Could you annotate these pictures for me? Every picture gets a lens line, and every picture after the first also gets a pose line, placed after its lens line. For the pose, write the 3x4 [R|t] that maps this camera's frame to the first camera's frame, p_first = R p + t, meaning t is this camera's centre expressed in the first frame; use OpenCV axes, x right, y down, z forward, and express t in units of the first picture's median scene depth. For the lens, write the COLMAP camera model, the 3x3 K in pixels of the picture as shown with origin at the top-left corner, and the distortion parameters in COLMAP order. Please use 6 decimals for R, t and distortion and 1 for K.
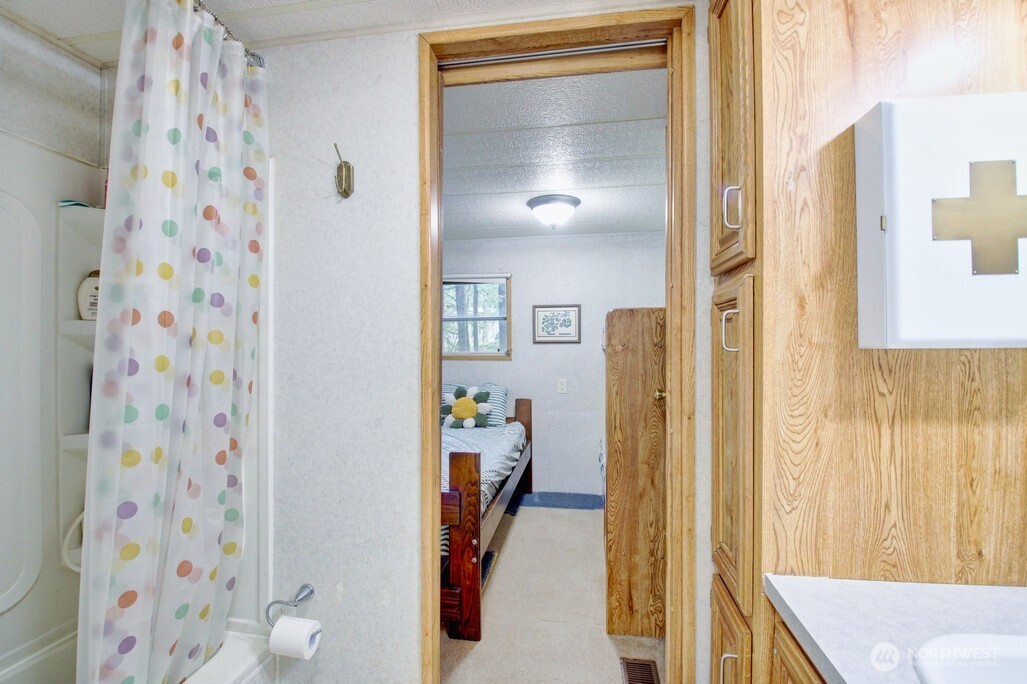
lens RADIAL K [[478.0, 0, 515.1], [0, 478.0, 340.3], [0, 0, 1]] dist [0.008930, -0.020552]
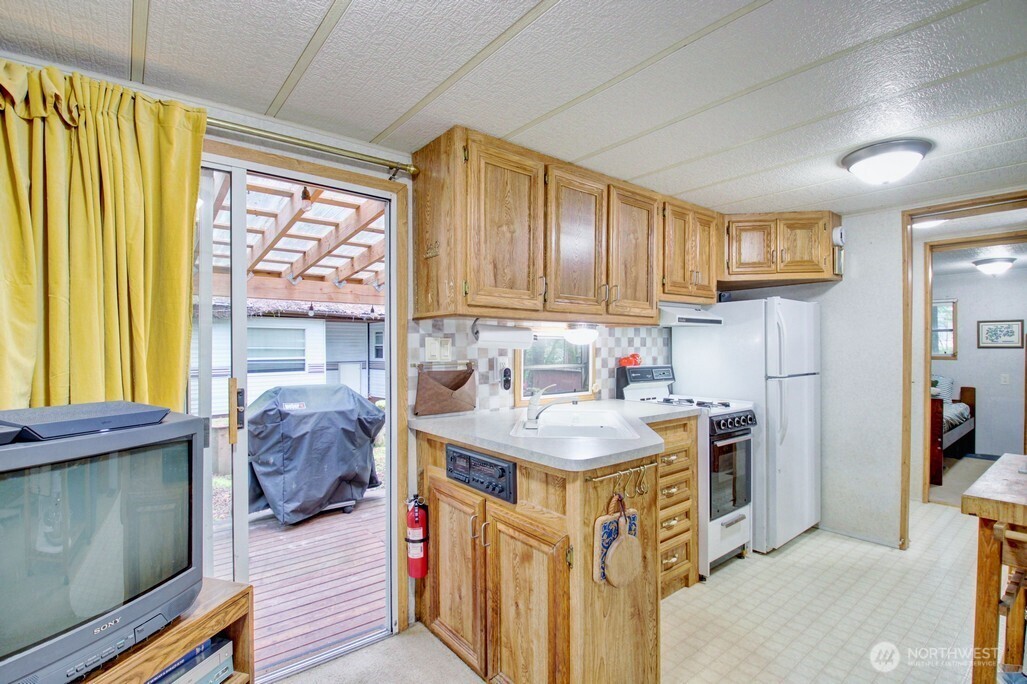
lens RADIAL K [[478.0, 0, 510.2], [0, 478.0, 346.9], [0, 0, 1]] dist [0.008930, -0.020552]
pose [[0.735335, 0.005014, -0.677685, -0.030860], [-0.000193, 0.999974, 0.007189, -0.006957], [0.677704, -0.005156, 0.735317, -0.963811]]
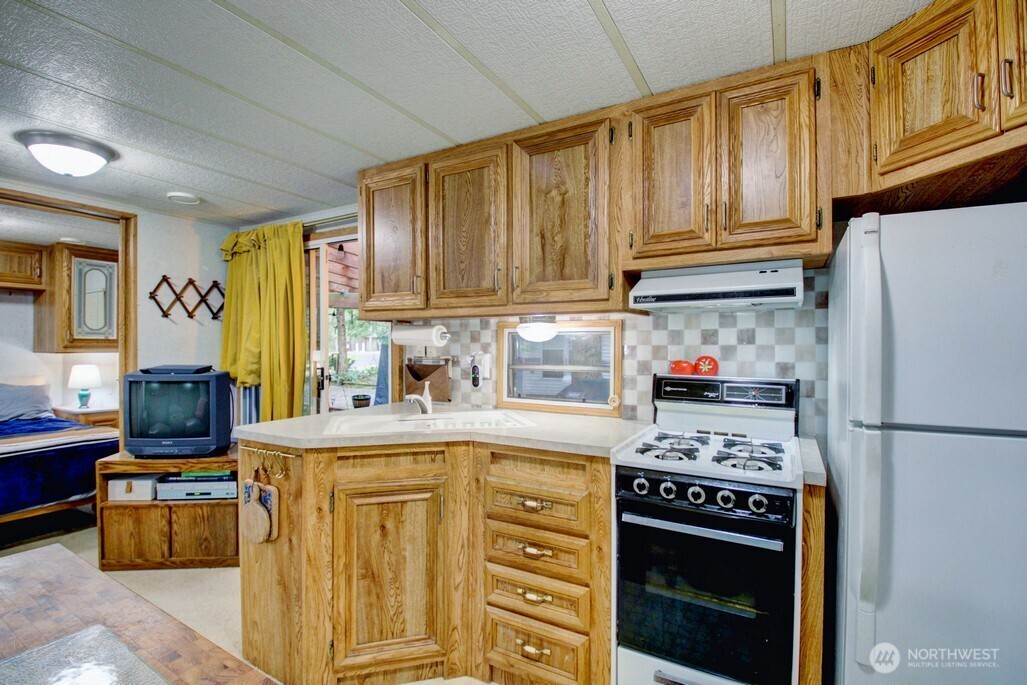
lens RADIAL K [[478.0, 0, 504.2], [0, 478.0, 348.7], [0, 0, 1]] dist [0.008930, -0.020552]
pose [[-0.366627, 0.013803, -0.930266, 0.115588], [0.004603, 0.999905, 0.013023, -0.004583], [0.930357, 0.000493, -0.366655, -0.222226]]
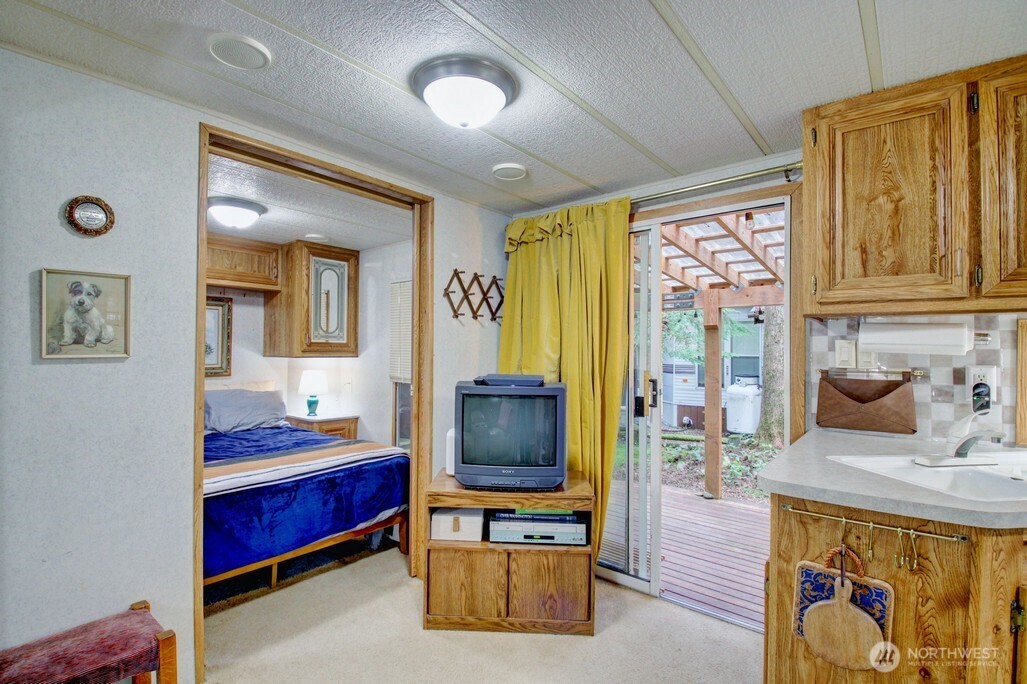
lens RADIAL K [[478.0, 0, 506.0], [0, 478.0, 347.5], [0, 0, 1]] dist [0.008930, -0.020552]
pose [[-0.519107, -0.000369, -0.854709, 0.128348], [0.000255, 1.000000, -0.000587, -0.006229], [0.854709, -0.000523, -0.519107, -0.642800]]
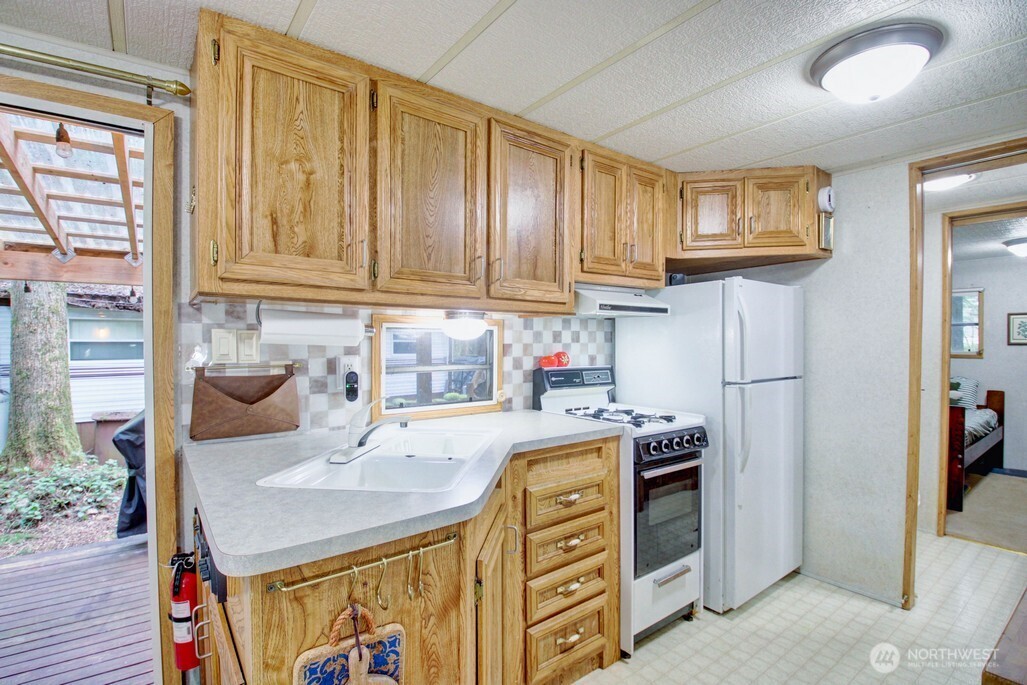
lens RADIAL K [[478.0, 0, 510.4], [0, 478.0, 348.1], [0, 0, 1]] dist [0.008930, -0.020552]
pose [[0.714338, 0.012619, -0.699687, -0.027126], [-0.000846, 0.999852, 0.017169, -0.005275], [0.699800, -0.011672, 0.714244, -0.721783]]
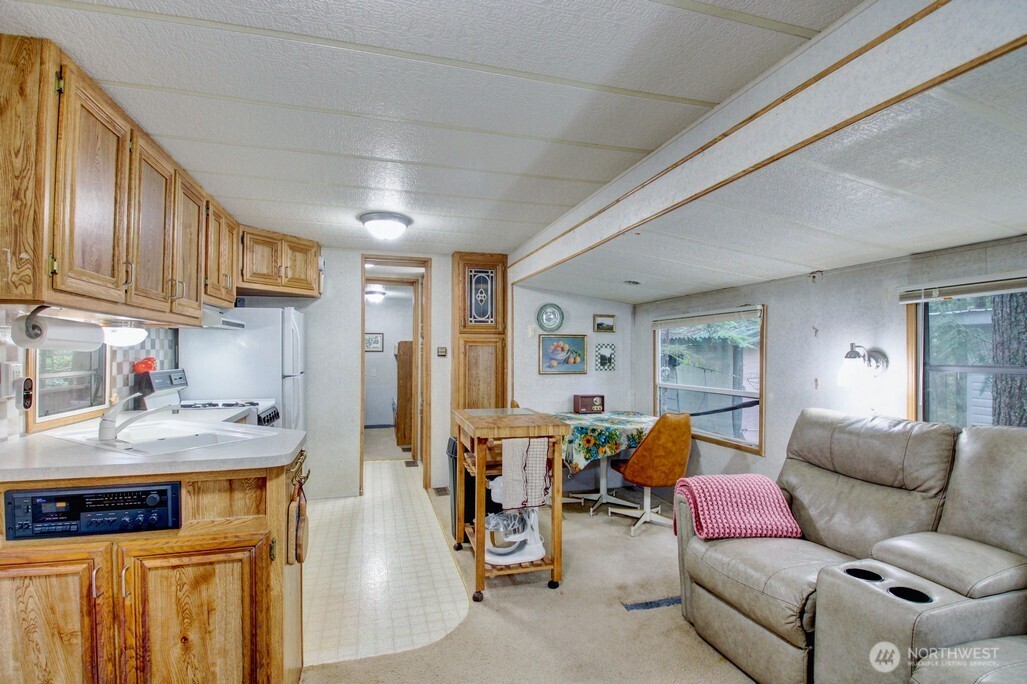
lens RADIAL K [[478.0, 0, 506.7], [0, 478.0, 346.5], [0, 0, 1]] dist [0.008930, -0.020552]
pose [[0.908480, 0.012493, 0.417742, -0.241311], [-0.009531, 0.999912, -0.009177, -0.004229], [-0.417820, 0.004356, 0.908519, -1.093179]]
